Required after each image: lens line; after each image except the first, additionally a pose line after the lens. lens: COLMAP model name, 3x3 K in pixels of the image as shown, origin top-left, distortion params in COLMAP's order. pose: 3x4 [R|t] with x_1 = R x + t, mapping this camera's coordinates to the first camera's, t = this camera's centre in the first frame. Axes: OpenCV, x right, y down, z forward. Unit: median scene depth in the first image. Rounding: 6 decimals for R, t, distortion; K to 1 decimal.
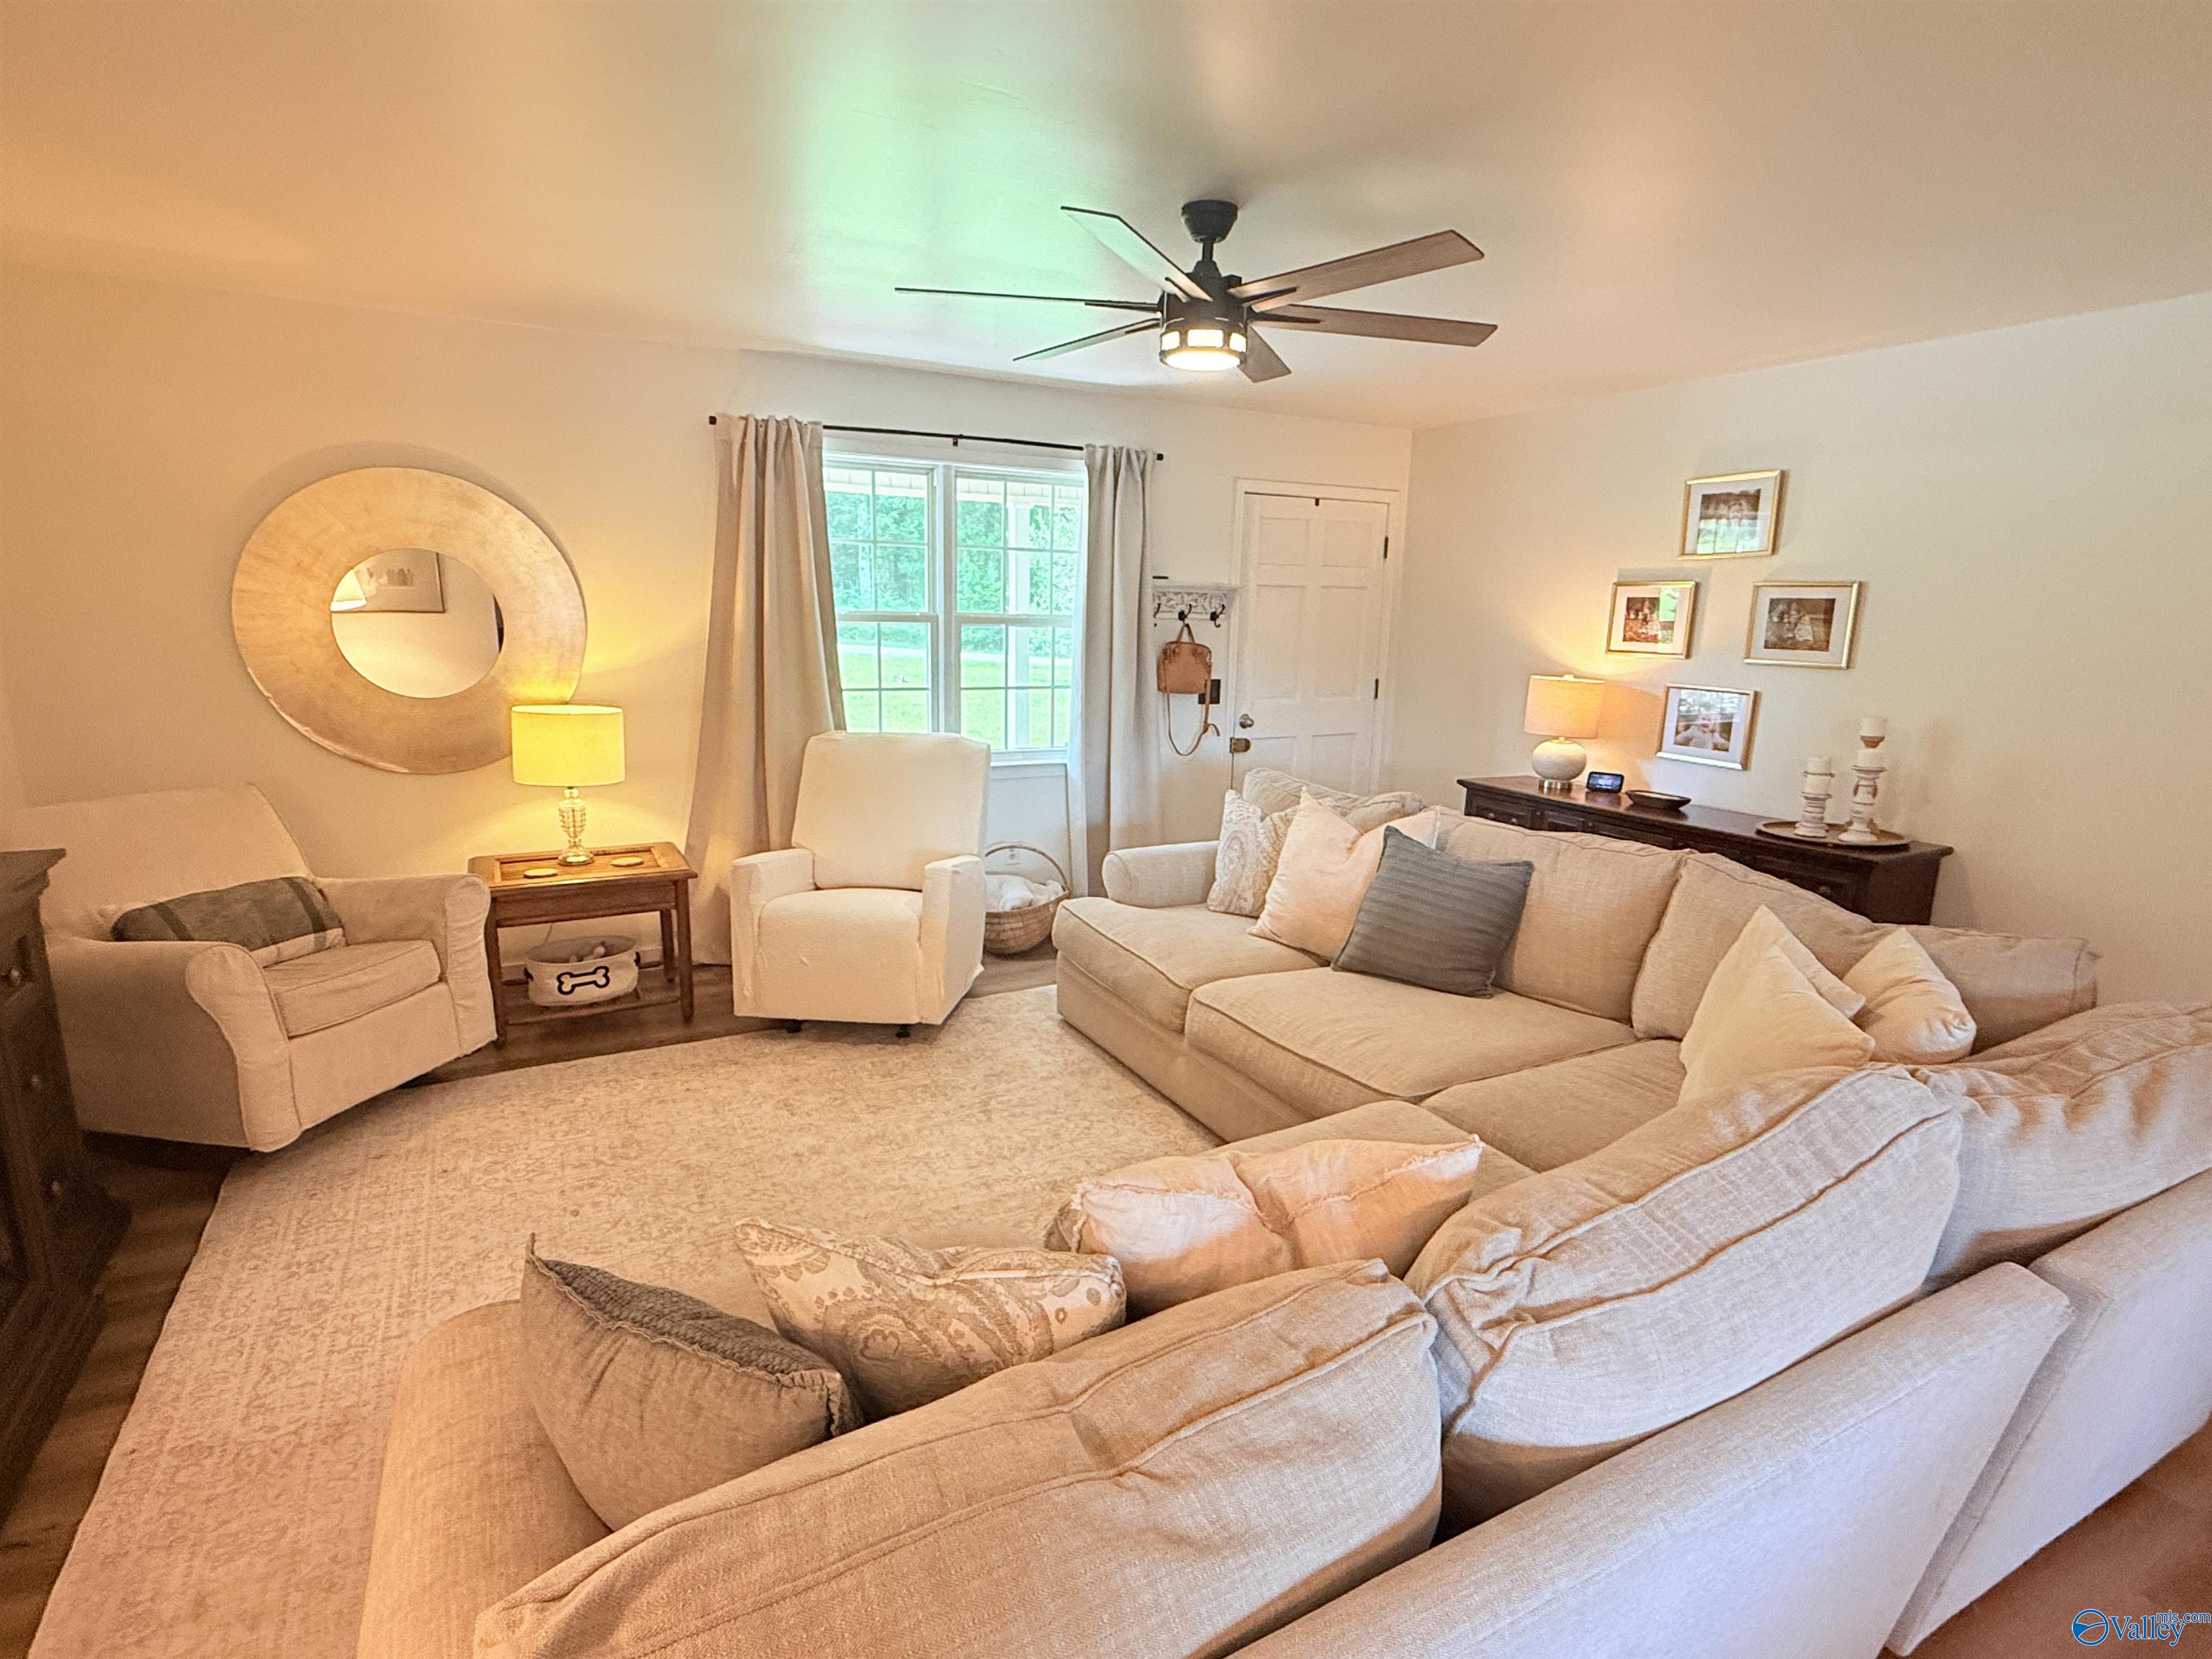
lens RADIAL K [[1106.4, 0, 1110.9], [0, 1106.4, 834.4], [0, 0, 1]] dist [0.000696, -0.000206]
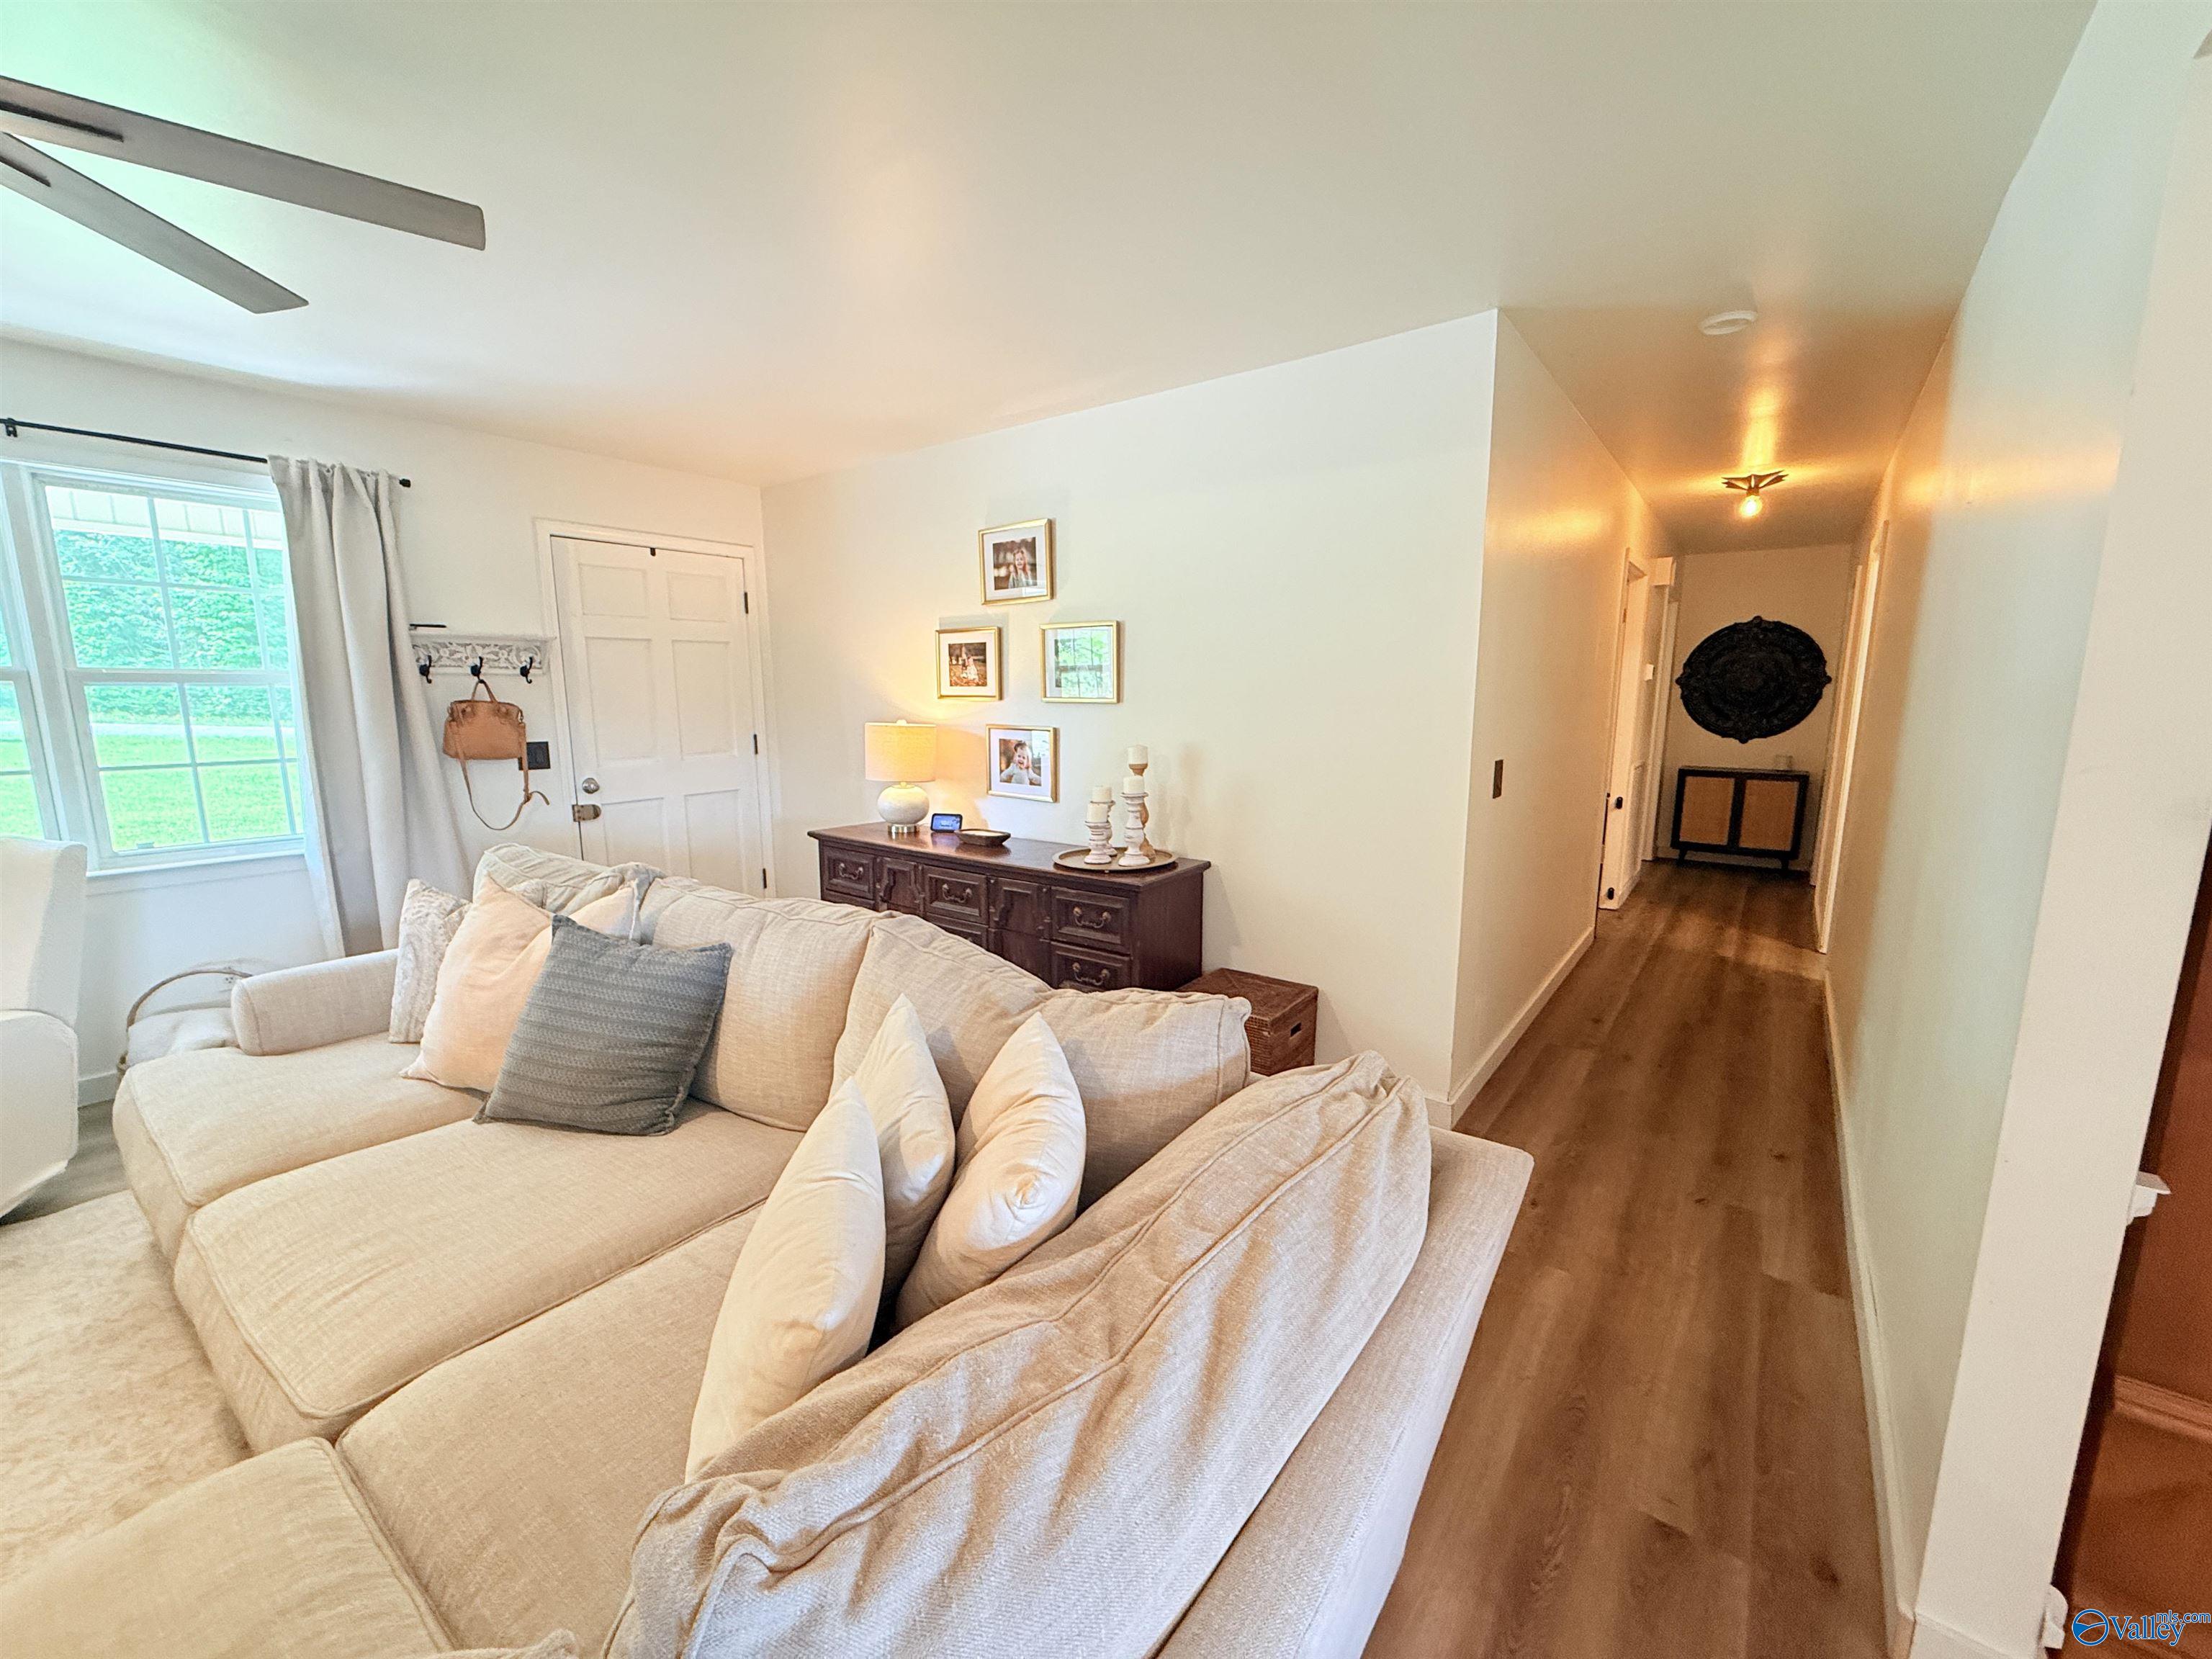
lens RADIAL K [[875.7, 0, 1101.7], [0, 875.7, 833.6], [0, 0, 1]] dist [0.000359, -0.000114]
pose [[0.908821, -0.088935, 0.407596, 0.265516], [0.103073, 0.994591, -0.012810, -0.012995], [-0.404252, 0.053654, 0.913073, 0.216504]]
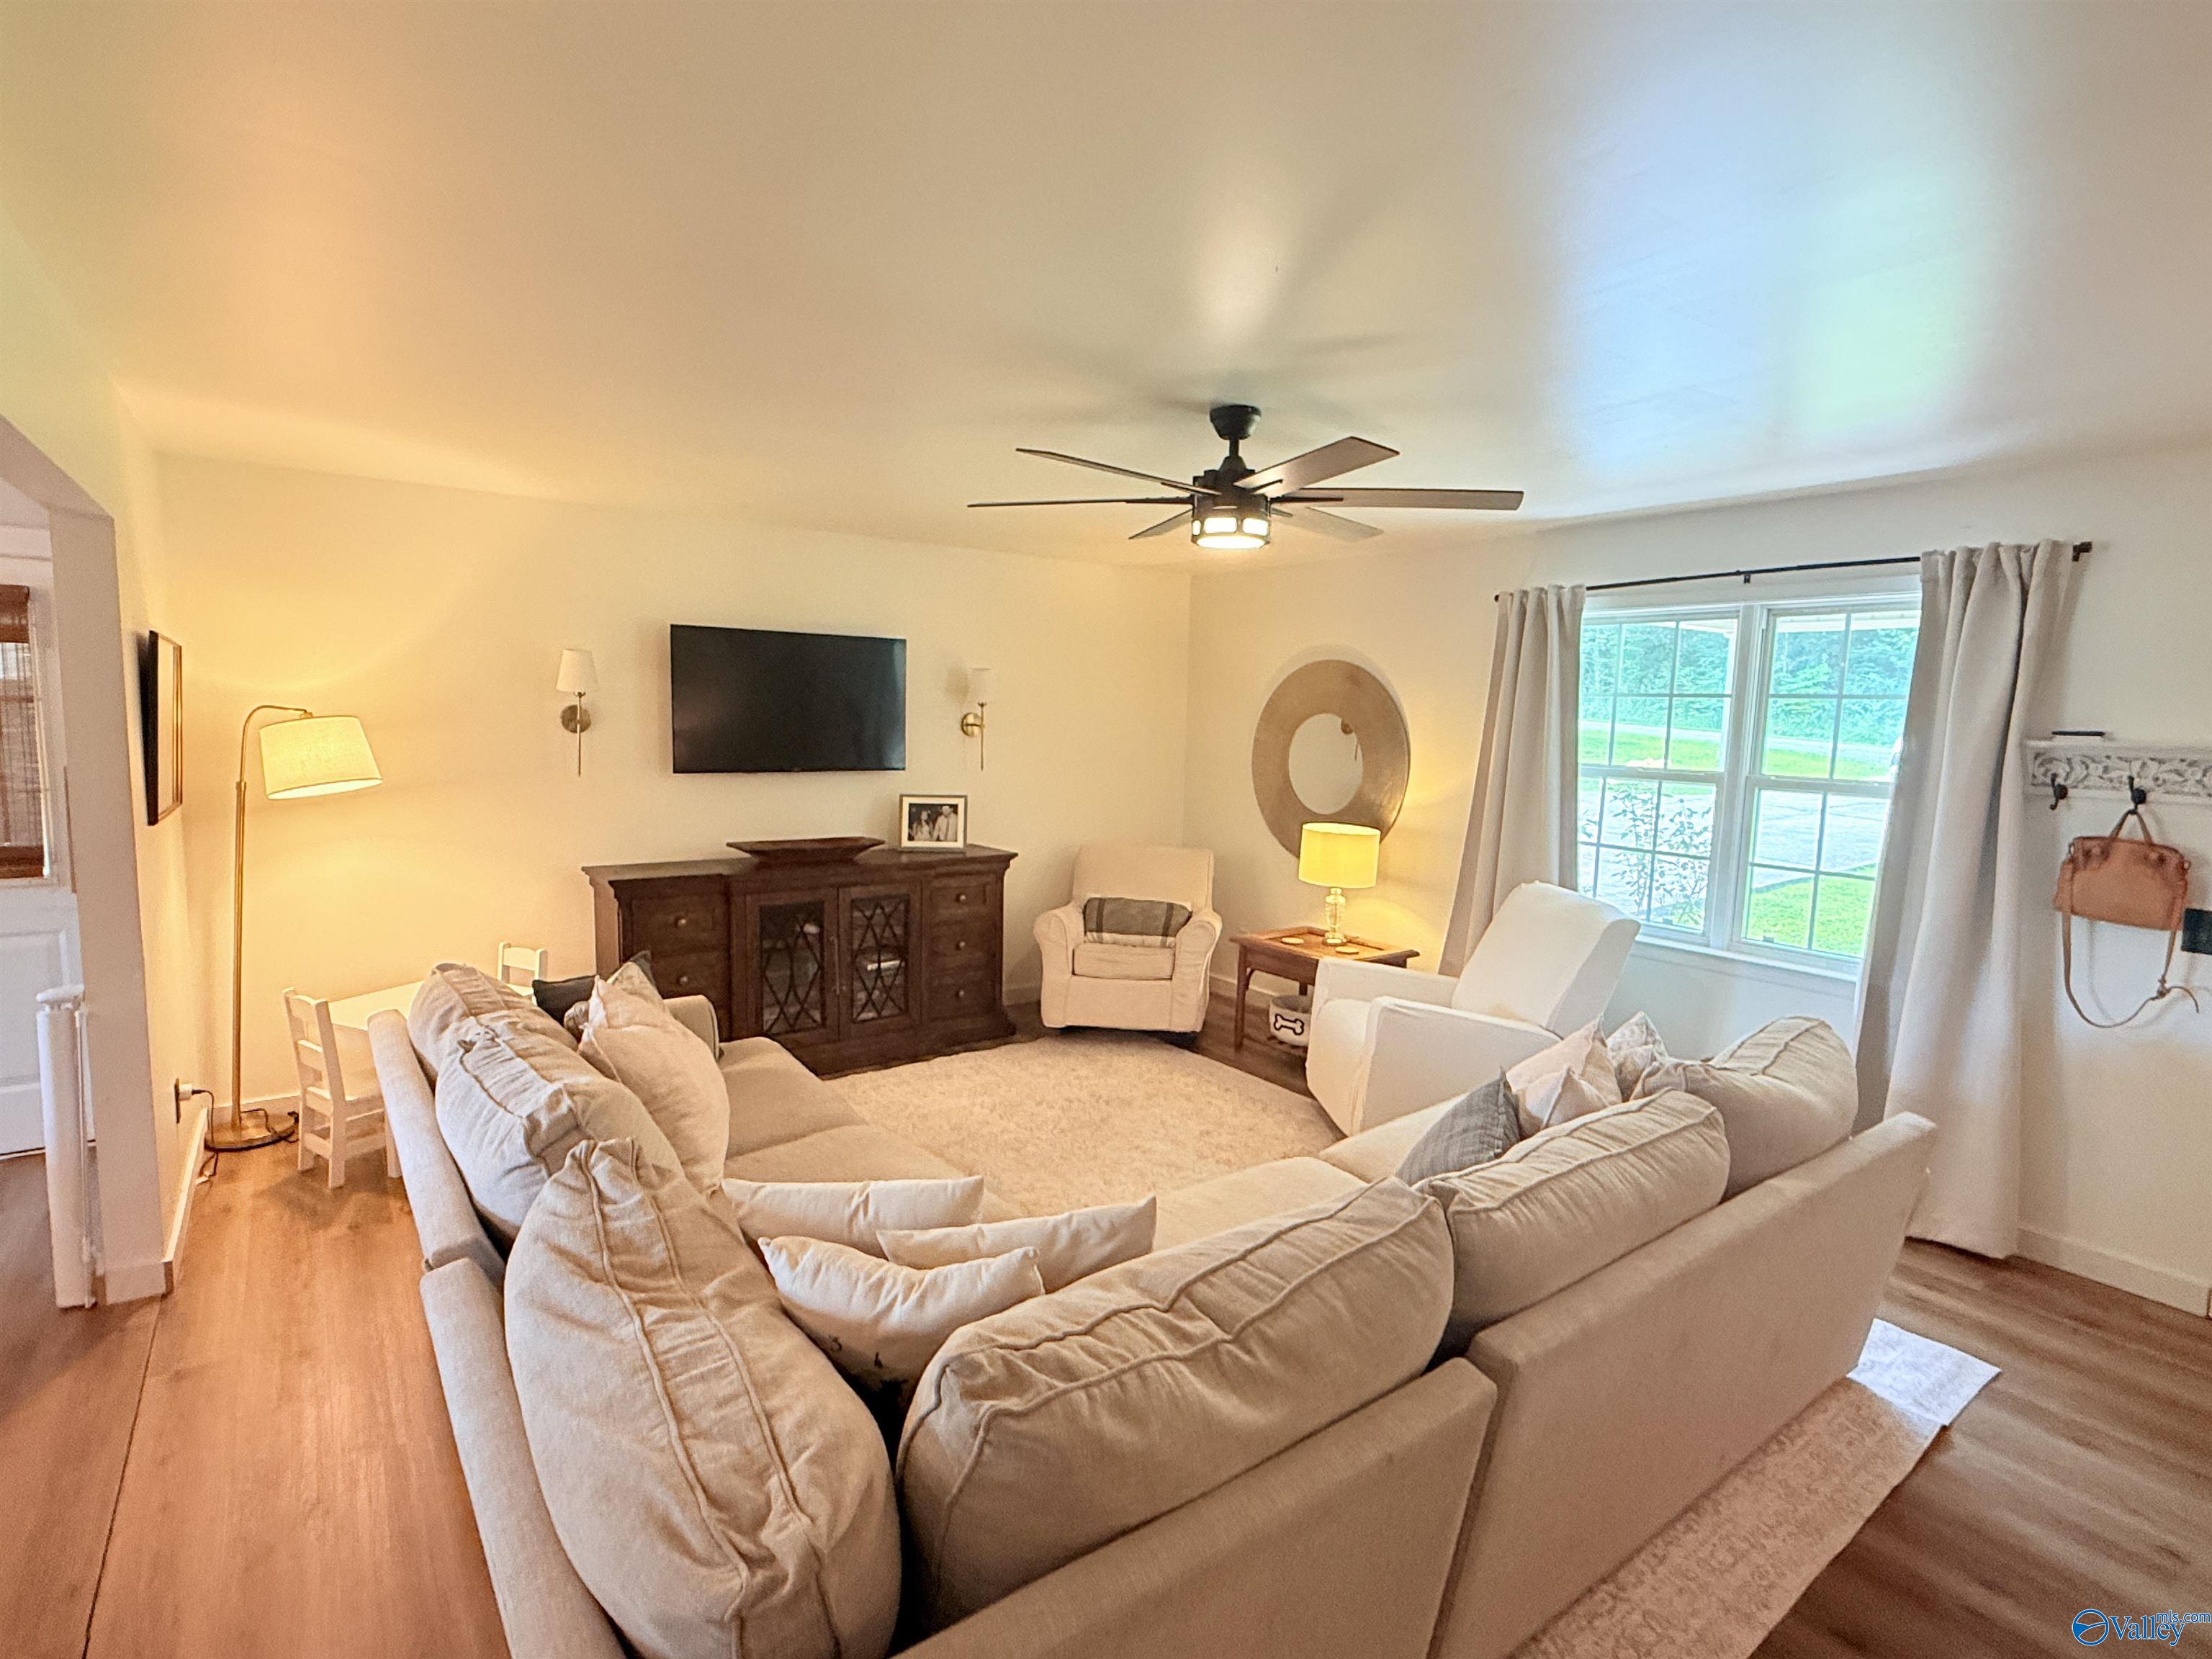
lens RADIAL K [[1106.4, 0, 1103.2], [0, 1106.4, 837.8], [0, 0, 1]] dist [0.000696, -0.000206]
pose [[0.142819, 0.095344, -0.985146, 0.694070], [-0.223360, 0.972777, 0.061766, -0.106608], [0.964216, 0.211221, 0.160227, 0.449385]]
